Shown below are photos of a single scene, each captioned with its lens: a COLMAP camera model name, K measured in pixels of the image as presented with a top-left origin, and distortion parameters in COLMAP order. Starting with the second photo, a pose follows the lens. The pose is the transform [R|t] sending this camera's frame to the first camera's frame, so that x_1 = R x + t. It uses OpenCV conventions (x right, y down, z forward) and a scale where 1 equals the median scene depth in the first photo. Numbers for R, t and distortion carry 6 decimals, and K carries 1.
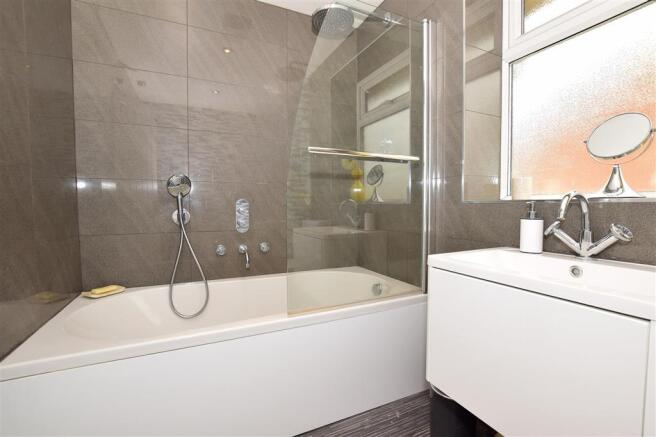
lens RADIAL K [[302.5, 0, 330.9], [0, 302.5, 218.1], [0, 0, 1]] dist [-0.003307, -0.000453]
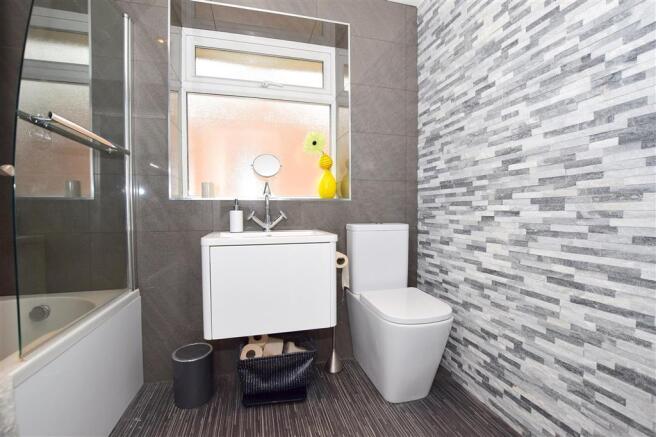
lens RADIAL K [[302.5, 0, 330.9], [0, 302.5, 218.1], [0, 0, 1]] dist [-0.003307, -0.000453]
pose [[0.191534, -0.016418, 0.981349, -0.708790], [0.051519, 0.998650, 0.006652, 0.053547], [-0.980133, 0.049284, 0.192121, 0.234759]]
